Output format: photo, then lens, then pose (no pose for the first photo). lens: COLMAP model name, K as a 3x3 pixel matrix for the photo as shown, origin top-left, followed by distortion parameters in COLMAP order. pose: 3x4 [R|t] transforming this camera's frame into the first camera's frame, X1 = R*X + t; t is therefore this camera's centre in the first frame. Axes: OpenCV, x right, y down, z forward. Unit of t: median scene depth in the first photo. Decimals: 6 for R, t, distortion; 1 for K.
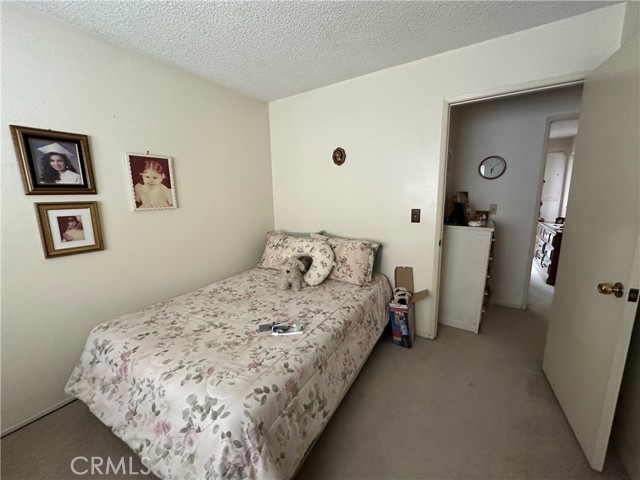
lens RADIAL K [[257.5, 0, 320.0], [0, 257.5, 240.0], [0, 0, 1]] dist [-0.001240, -0.000094]
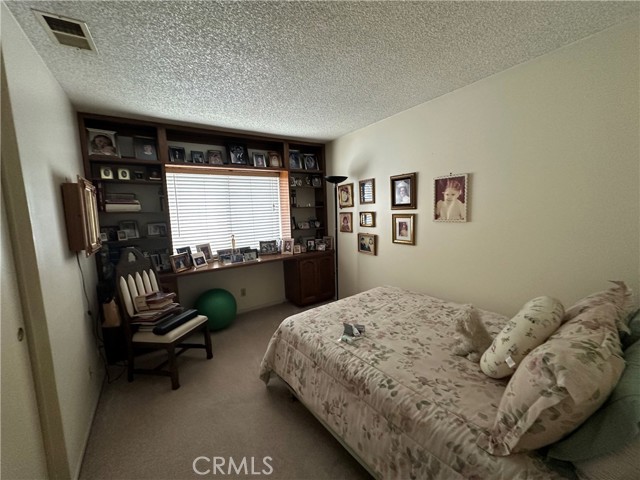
lens RADIAL K [[257.5, 0, 320.0], [0, 257.5, 240.0], [0, 0, 1]] dist [-0.001240, -0.000094]
pose [[-0.391705, 0.135562, -0.910050, 0.773761], [-0.121286, 0.972848, 0.197120, -0.228284], [0.912062, 0.187589, -0.364627, 1.051214]]
